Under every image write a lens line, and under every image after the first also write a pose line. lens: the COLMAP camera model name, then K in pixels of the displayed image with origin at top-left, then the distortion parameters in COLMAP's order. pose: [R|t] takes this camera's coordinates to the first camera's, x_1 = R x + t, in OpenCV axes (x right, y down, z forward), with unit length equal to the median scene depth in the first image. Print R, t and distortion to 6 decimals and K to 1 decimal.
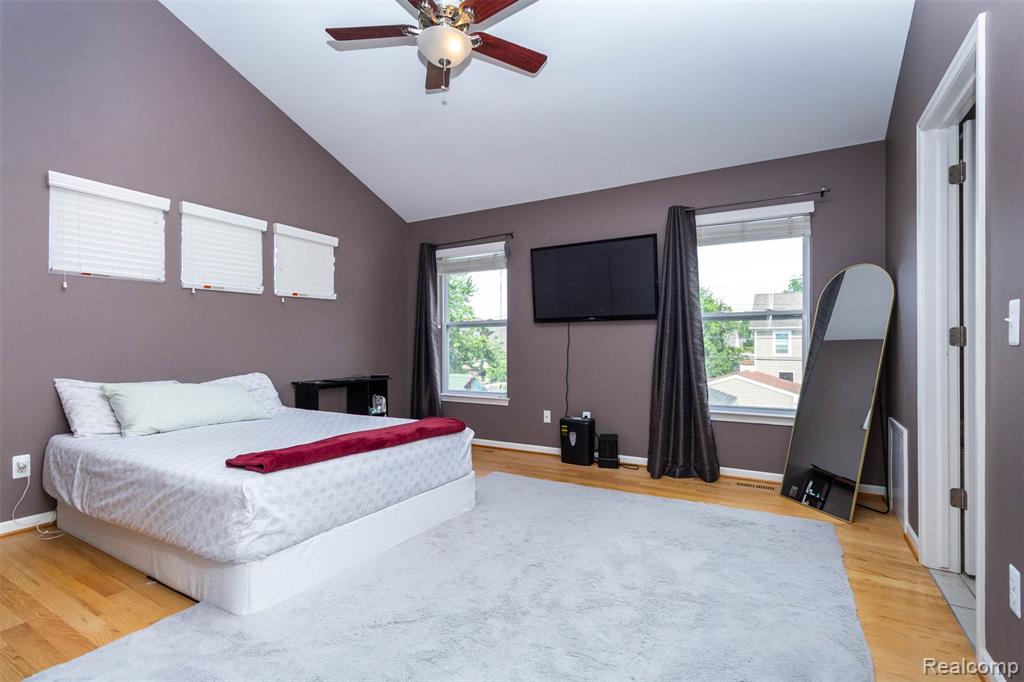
lens RADIAL K [[481.9, 0, 512.8], [0, 481.9, 343.0], [0, 0, 1]] dist [-0.002625, 0.001672]
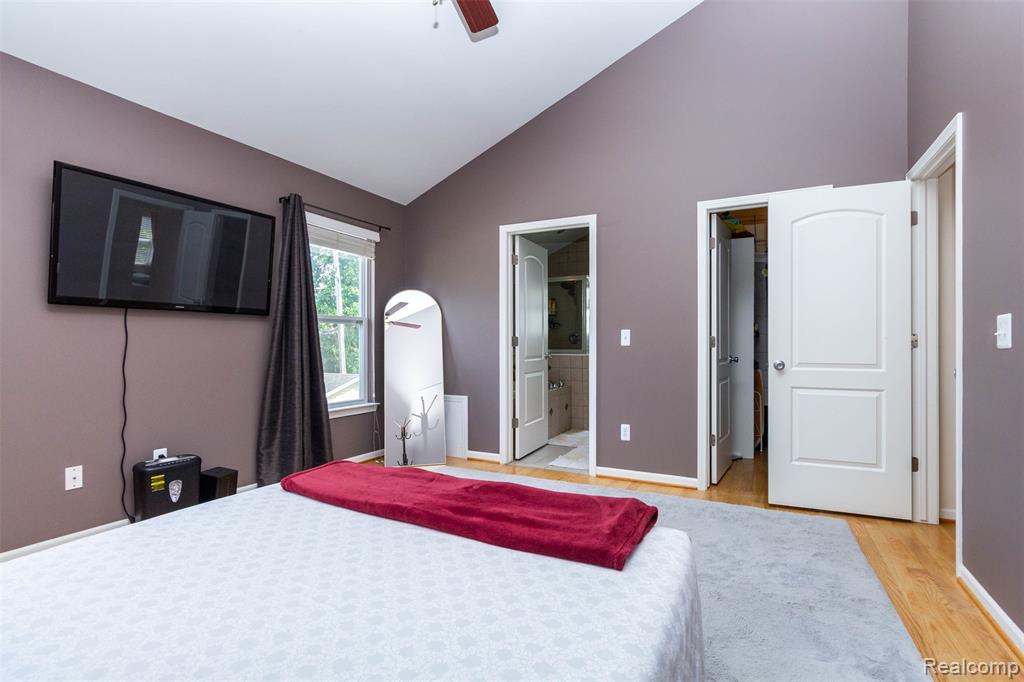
lens RADIAL K [[481.9, 0, 512.8], [0, 481.9, 341.8], [0, 0, 1]] dist [-0.002625, 0.001672]
pose [[-0.062146, 0.003893, 0.998059, -0.580580], [-0.001657, 0.999991, -0.004003, -0.000124], [-0.998066, -0.001902, -0.062139, 0.617085]]
